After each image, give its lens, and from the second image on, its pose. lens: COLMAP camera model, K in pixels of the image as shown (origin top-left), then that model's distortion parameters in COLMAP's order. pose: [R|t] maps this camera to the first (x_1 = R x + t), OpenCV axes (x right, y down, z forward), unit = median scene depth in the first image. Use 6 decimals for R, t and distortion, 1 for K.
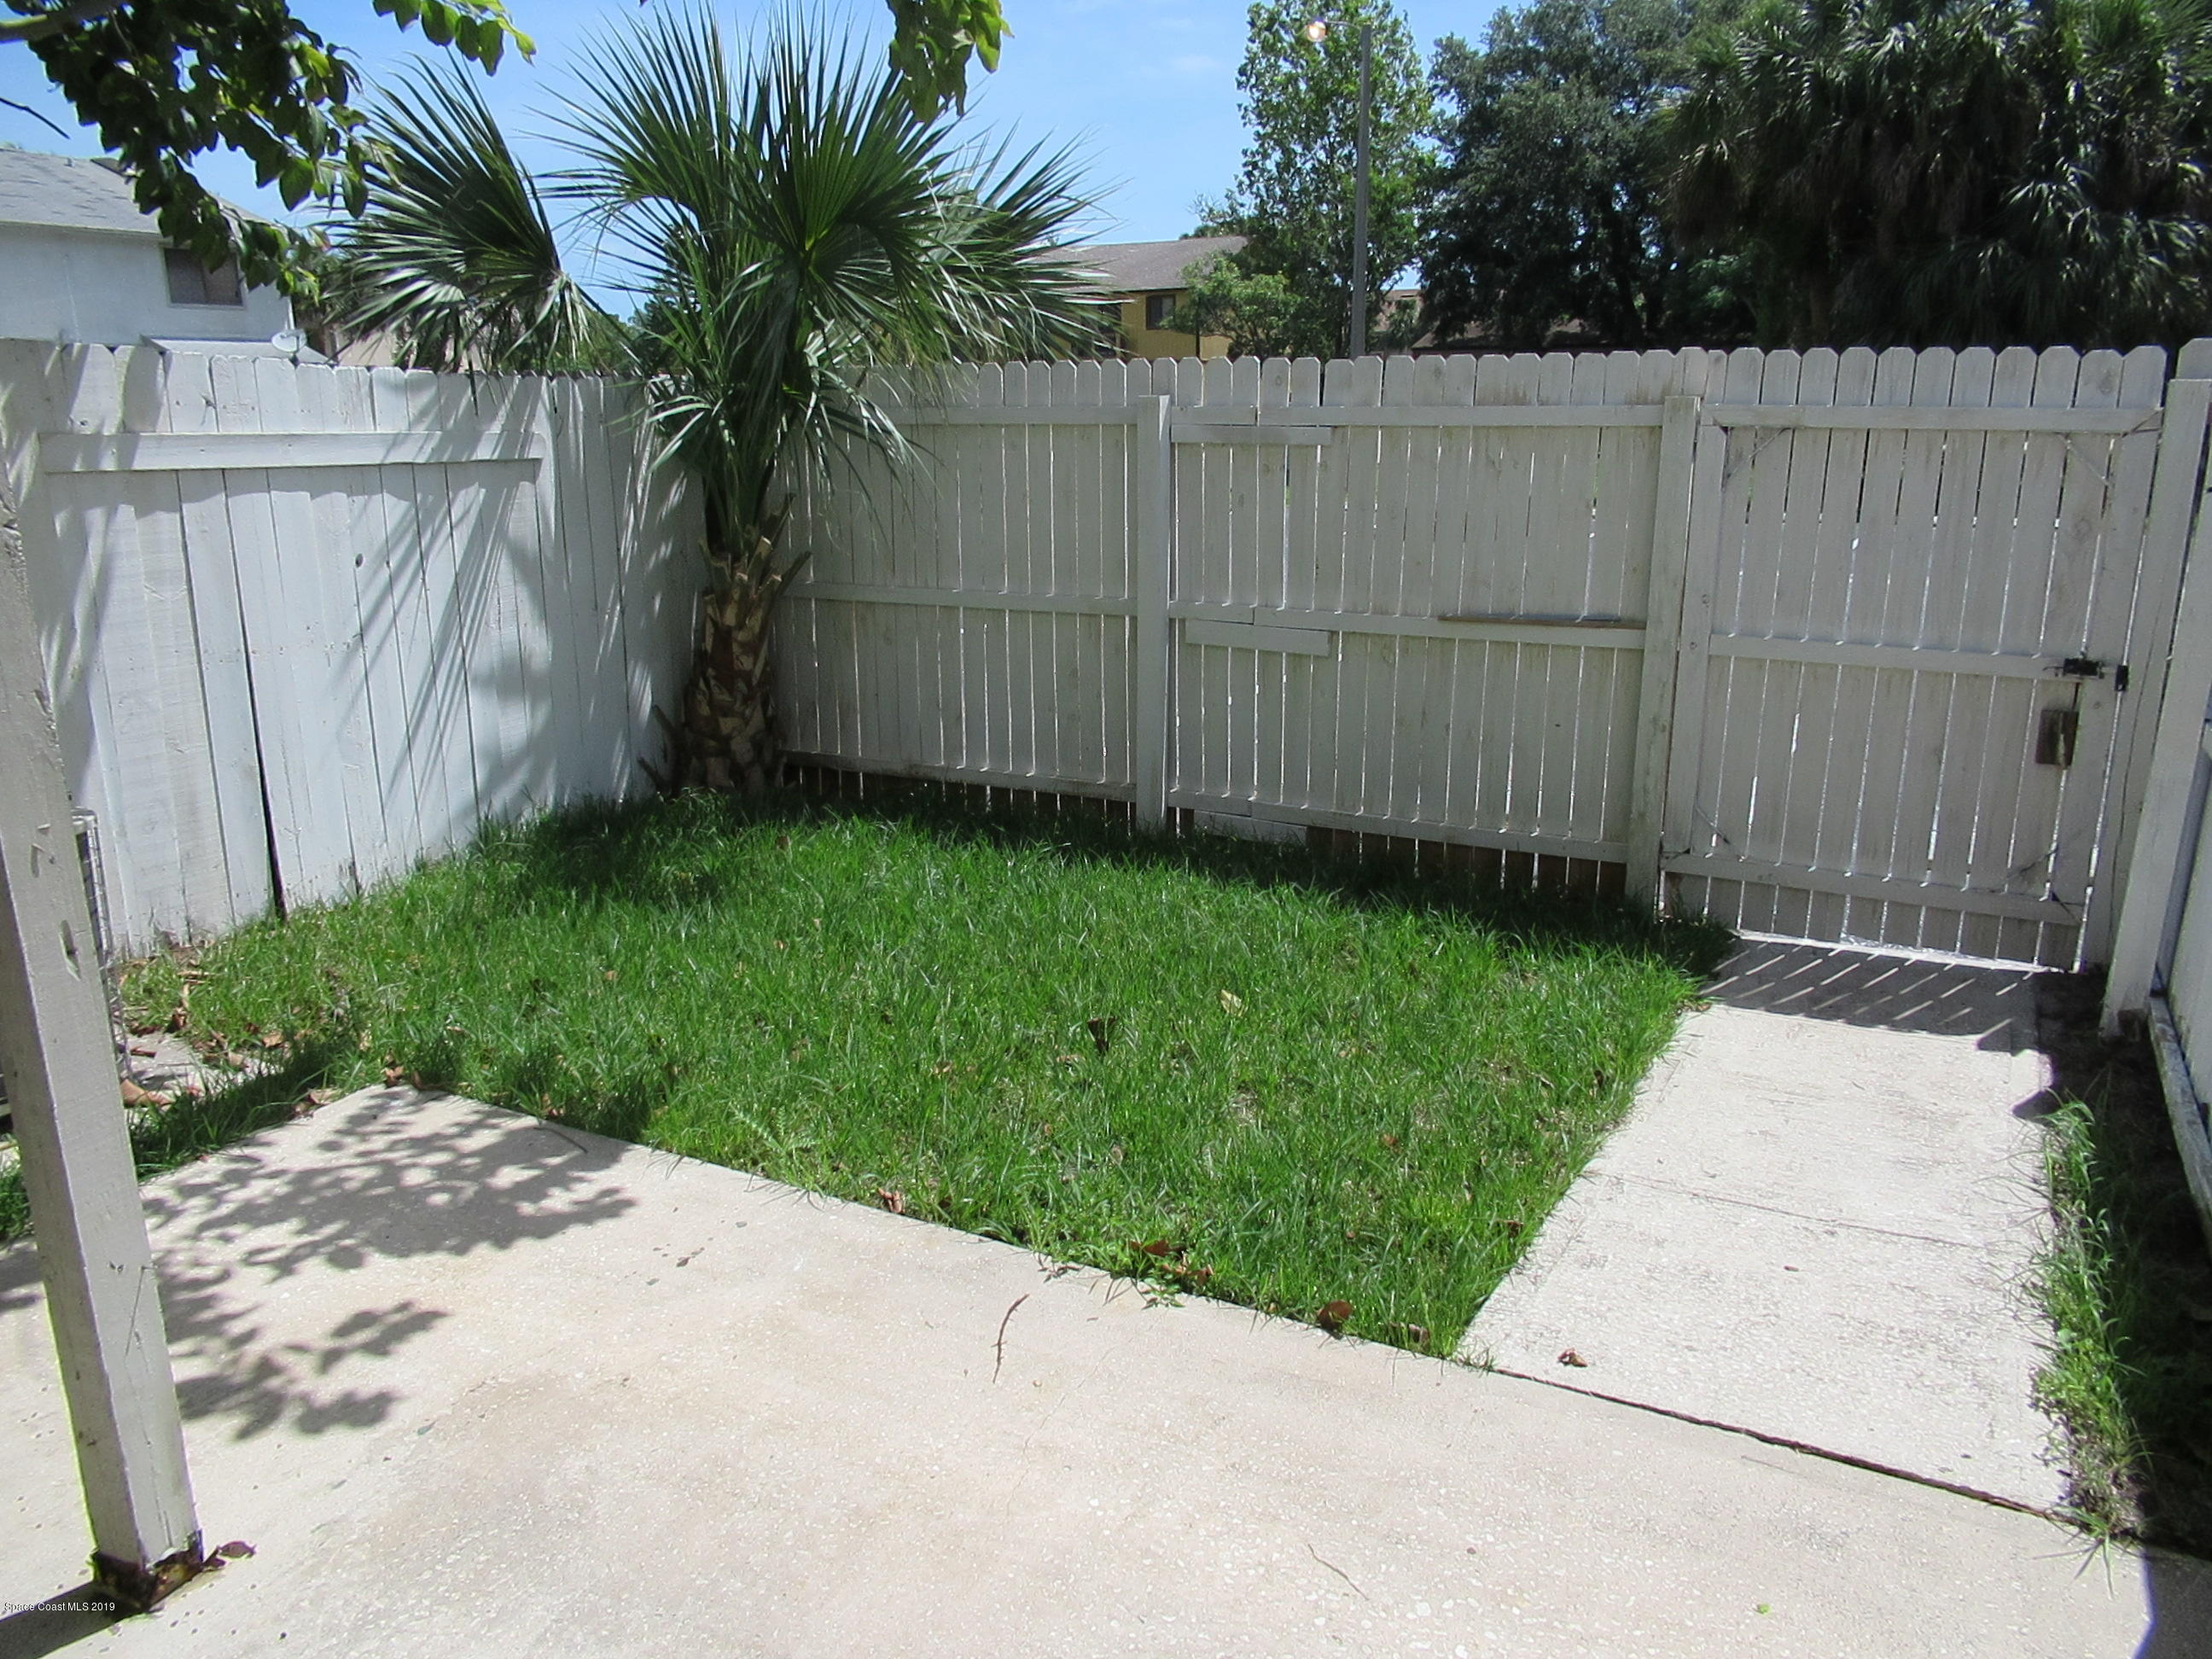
lens RADIAL K [[1649.1, 0, 1106.8], [0, 1649.1, 837.3], [0, 0, 1]] dist [-0.008142, 0.011389]
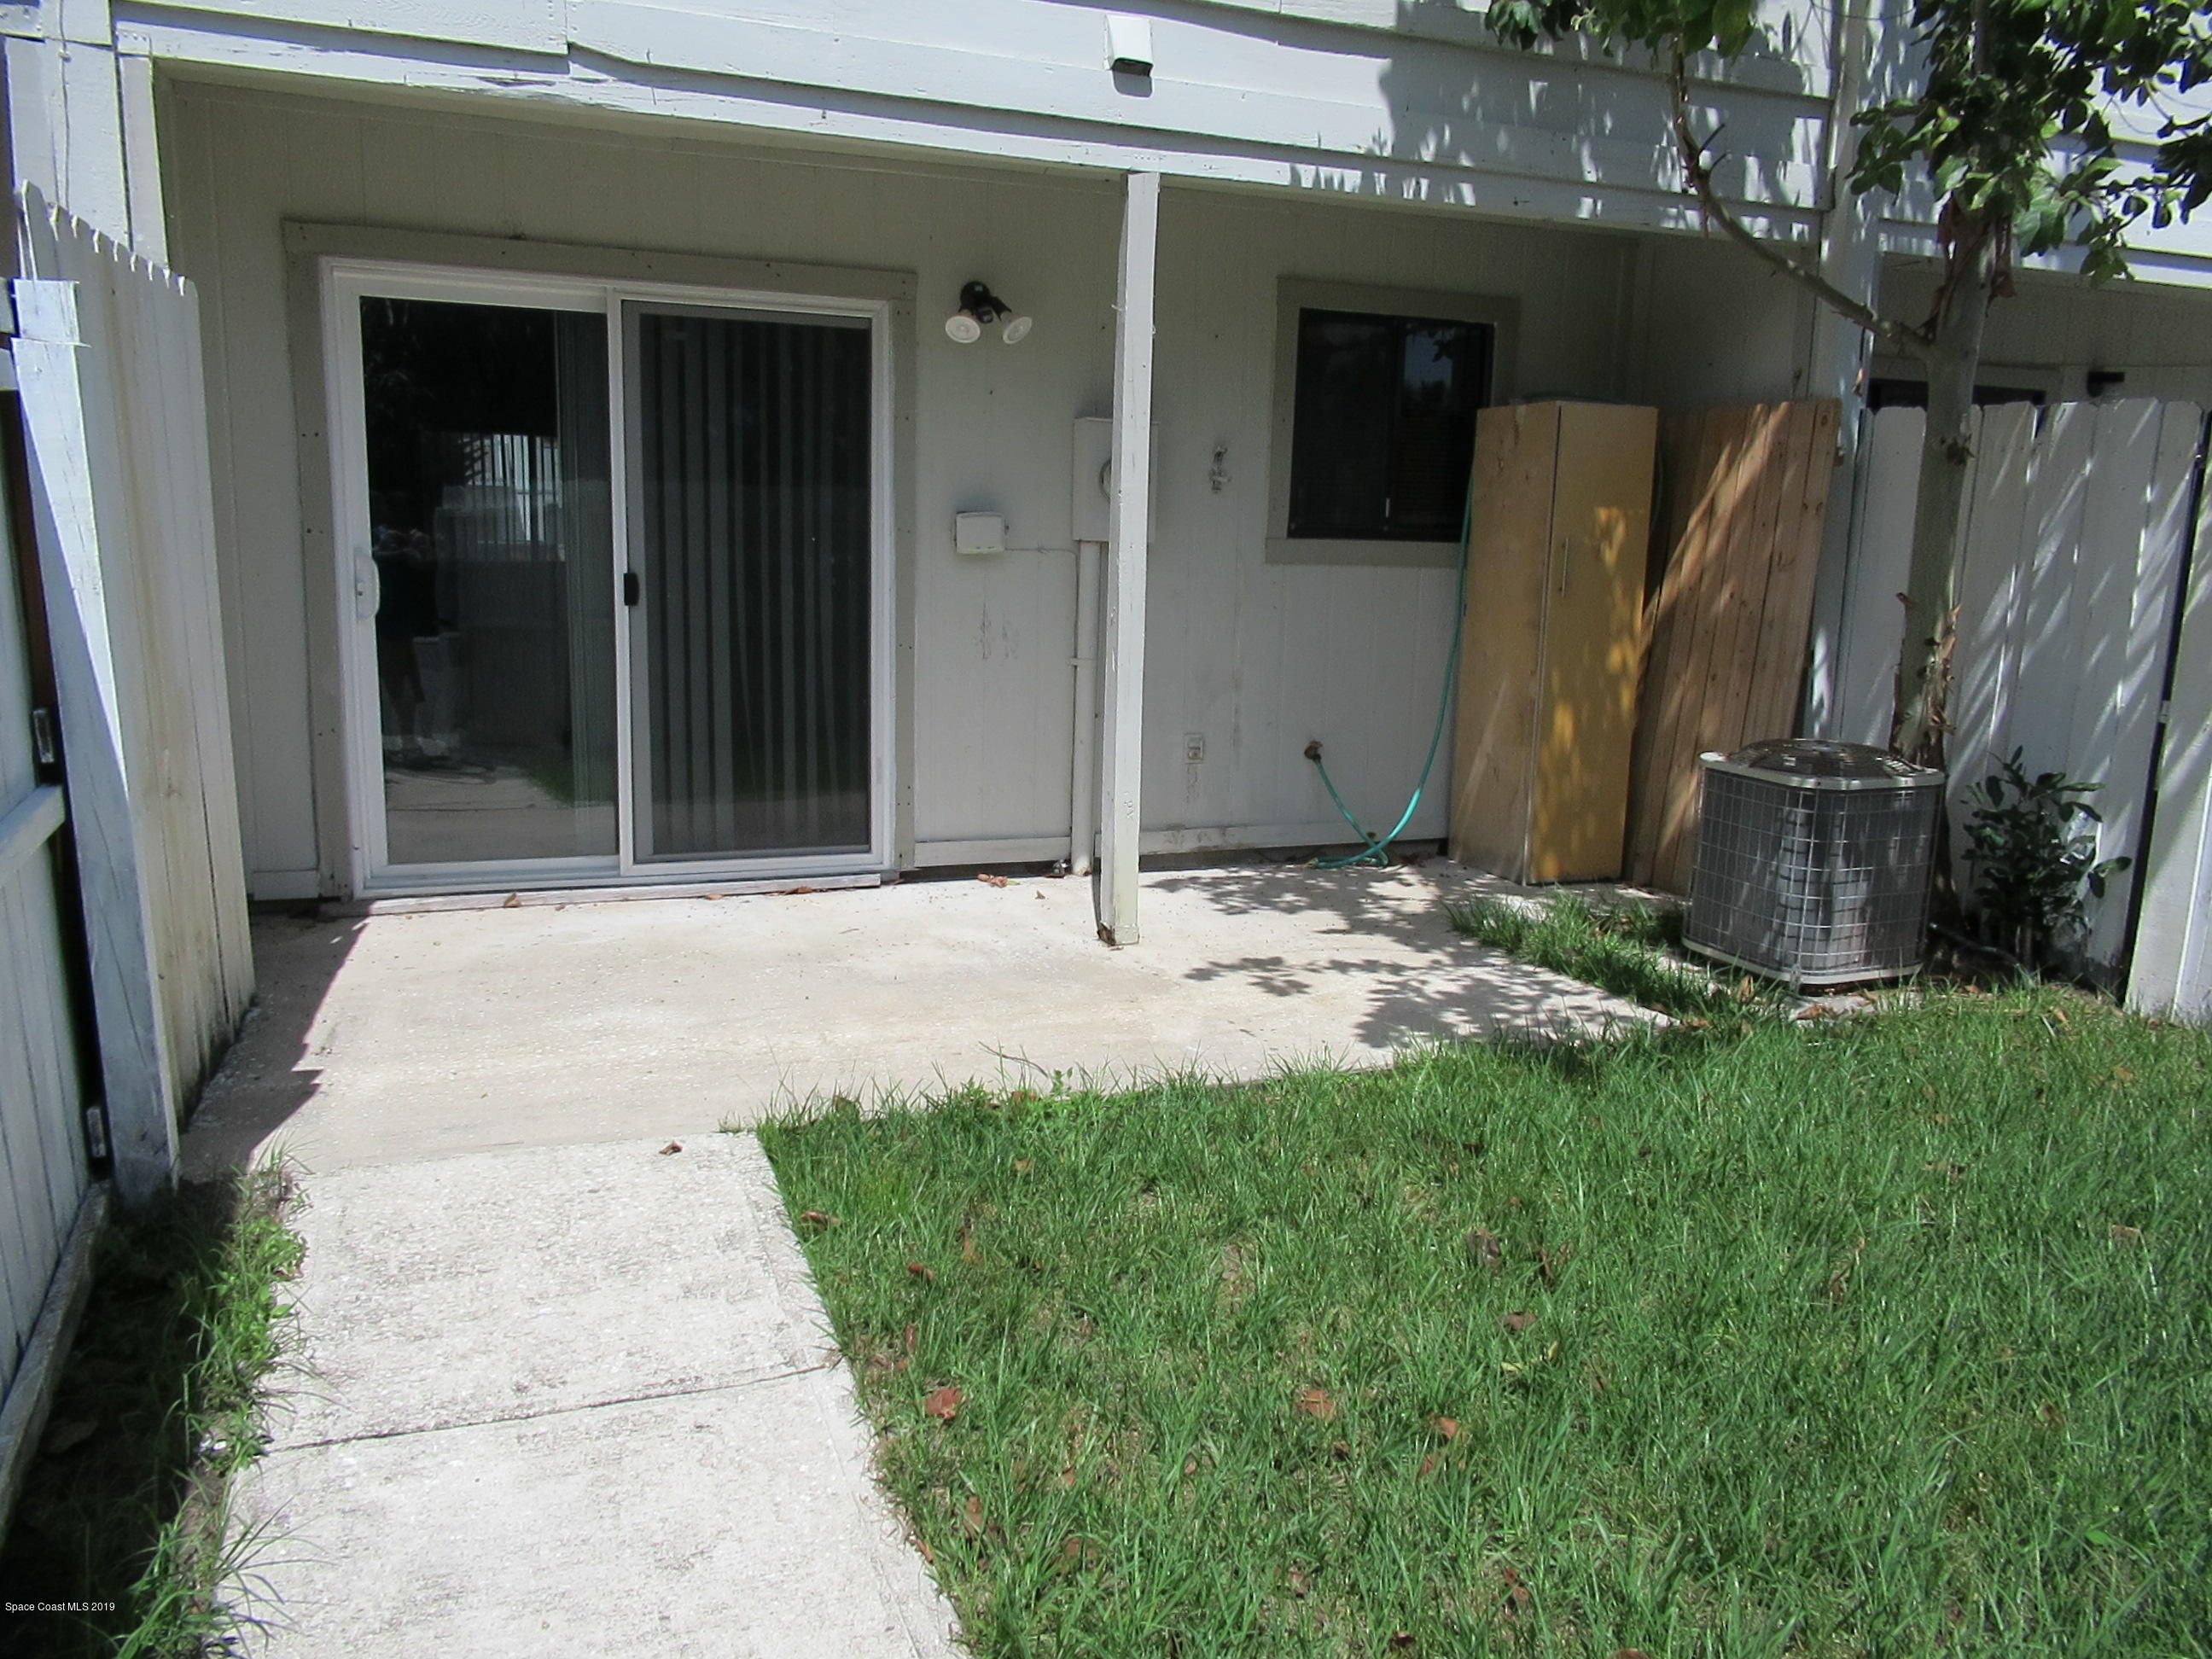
lens RADIAL K [[1649.1, 0, 1104.3], [0, 1649.1, 835.3], [0, 0, 1]] dist [-0.008142, 0.011389]
pose [[-0.657098, 0.116787, -0.744704, 0.864189], [-0.202986, 0.924019, 0.324015, -0.336052], [0.725961, 0.364074, -0.583465, 1.666467]]
